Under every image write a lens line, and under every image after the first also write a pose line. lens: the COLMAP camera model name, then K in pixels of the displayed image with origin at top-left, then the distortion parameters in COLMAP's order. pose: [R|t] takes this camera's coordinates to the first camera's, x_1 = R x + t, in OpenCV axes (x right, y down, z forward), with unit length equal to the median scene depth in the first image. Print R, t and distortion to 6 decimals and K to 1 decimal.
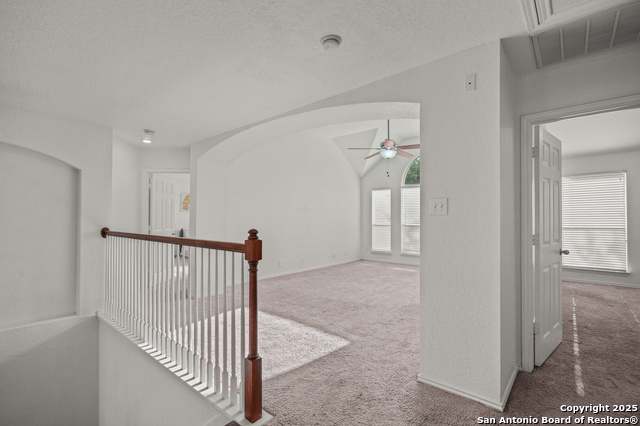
lens RADIAL K [[300.3, 0, 318.4], [0, 300.3, 217.8], [0, 0, 1]] dist [-0.008031, 0.003811]
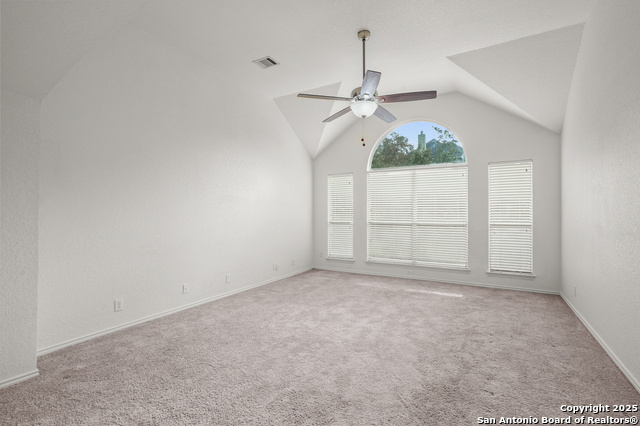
lens RADIAL K [[300.3, 0, 318.6], [0, 300.3, 215.0], [0, 0, 1]] dist [-0.008031, 0.003811]
pose [[0.983510, 0.000081, 0.180855, 0.021923], [-0.001675, 0.999961, 0.008658, -0.001618], [-0.180847, -0.008818, 0.983472, 0.288953]]
